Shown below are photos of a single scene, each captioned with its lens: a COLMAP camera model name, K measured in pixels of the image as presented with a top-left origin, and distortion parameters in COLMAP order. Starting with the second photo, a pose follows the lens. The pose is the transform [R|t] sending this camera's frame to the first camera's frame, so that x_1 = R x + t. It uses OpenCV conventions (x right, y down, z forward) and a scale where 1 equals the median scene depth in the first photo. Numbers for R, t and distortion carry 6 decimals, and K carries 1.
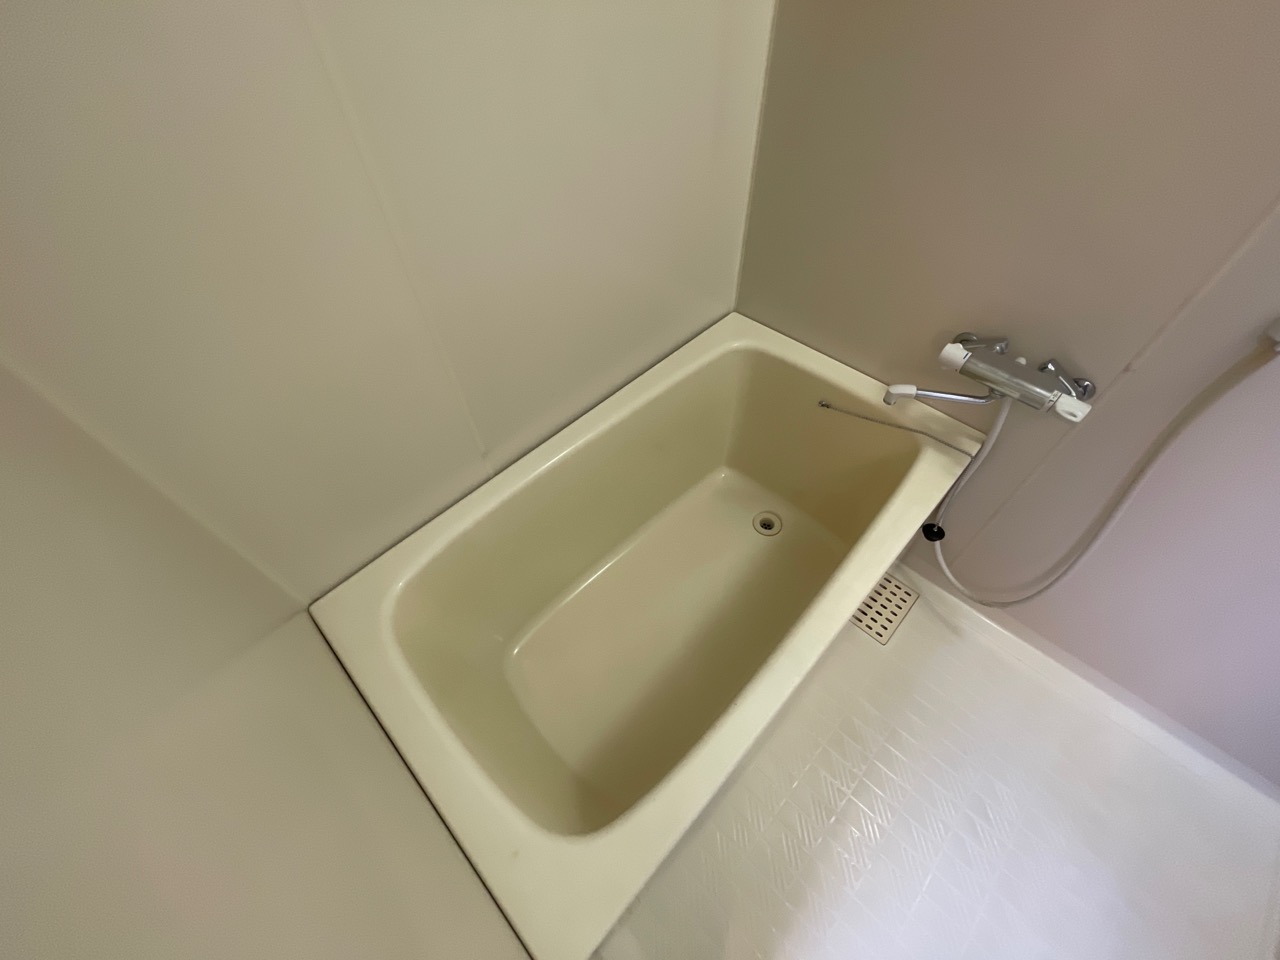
lens RADIAL K [[519.1, 0, 640.0], [0, 519.1, 480.0], [0, 0, 1]] dist [0.001685, 0.000374]
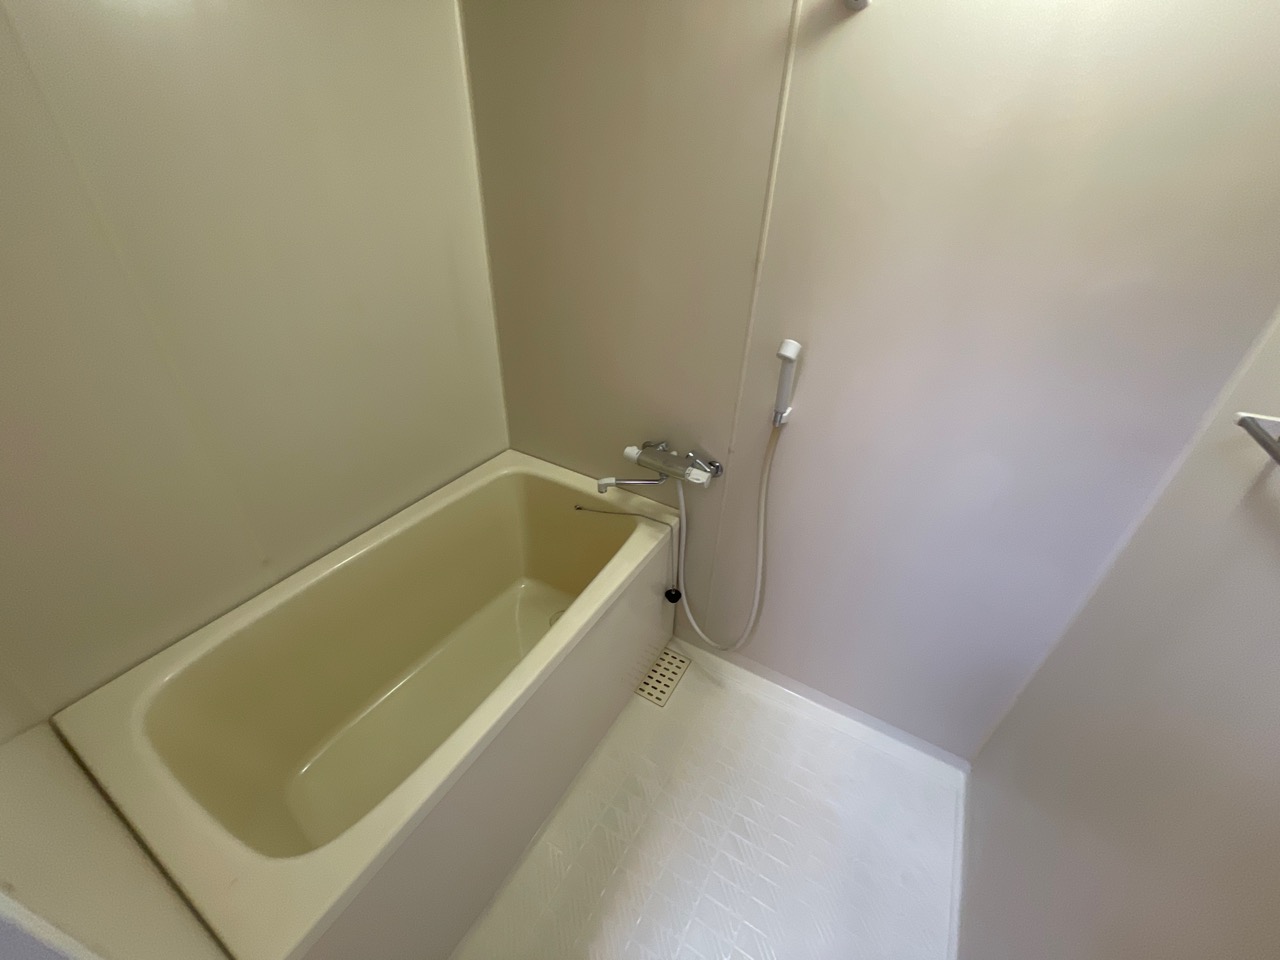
lens RADIAL K [[519.1, 0, 640.0], [0, 519.1, 480.0], [0, 0, 1]] dist [0.001685, 0.000374]
pose [[0.969695, -0.076146, 0.232149, 0.235677], [0.147850, 0.939345, -0.309468, 0.238404], [-0.194504, 0.334413, 0.922137, -0.272106]]
